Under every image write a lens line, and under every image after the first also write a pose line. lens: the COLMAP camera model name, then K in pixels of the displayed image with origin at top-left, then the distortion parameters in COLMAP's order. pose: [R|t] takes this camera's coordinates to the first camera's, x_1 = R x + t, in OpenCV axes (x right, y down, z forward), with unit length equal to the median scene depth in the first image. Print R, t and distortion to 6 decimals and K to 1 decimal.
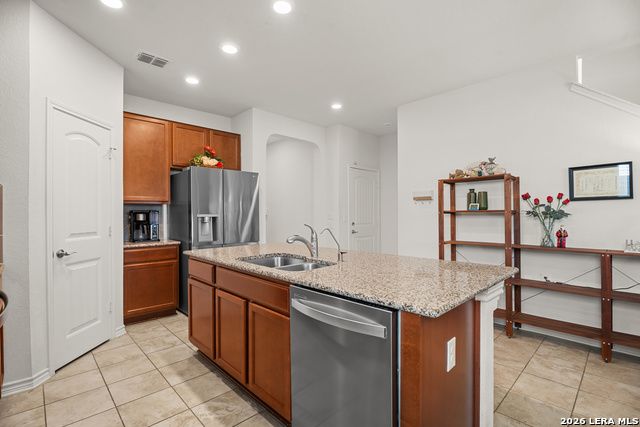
lens RADIAL K [[301.3, 0, 316.2], [0, 301.3, 215.4], [0, 0, 1]] dist [-0.006338, -0.000823]
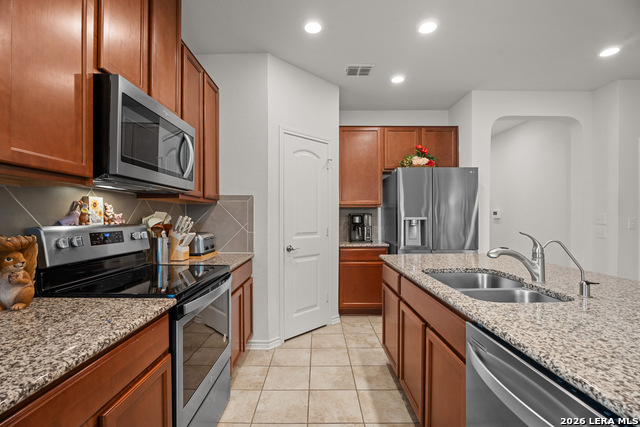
lens RADIAL K [[293.5, 0, 318.6], [0, 293.5, 220.6], [0, 0, 1]] dist [-0.009033, -0.001306]
pose [[0.723734, 0.009225, -0.690017, 0.071513], [-0.002744, 0.999941, 0.010490, -0.001796], [0.690073, -0.005699, 0.723717, 0.165829]]
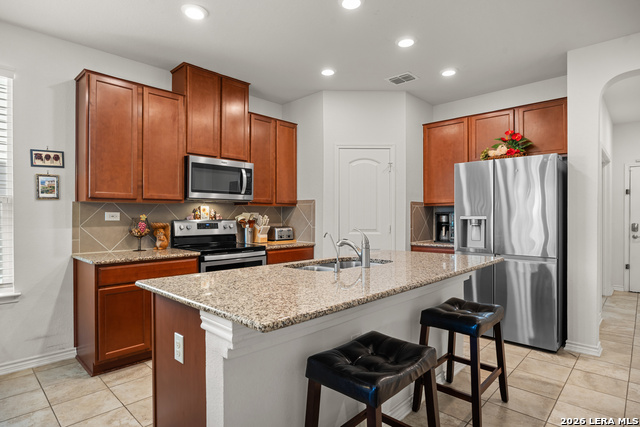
lens RADIAL K [[348.8, 0, 317.3], [0, 348.8, 212.7], [0, 0, 1]] dist [-0.008112, 0.000674]
pose [[0.041746, -0.006760, -0.999105, 0.786202], [-0.004193, 0.999967, -0.006941, -0.006499], [0.999119, 0.004479, 0.041716, 0.667611]]
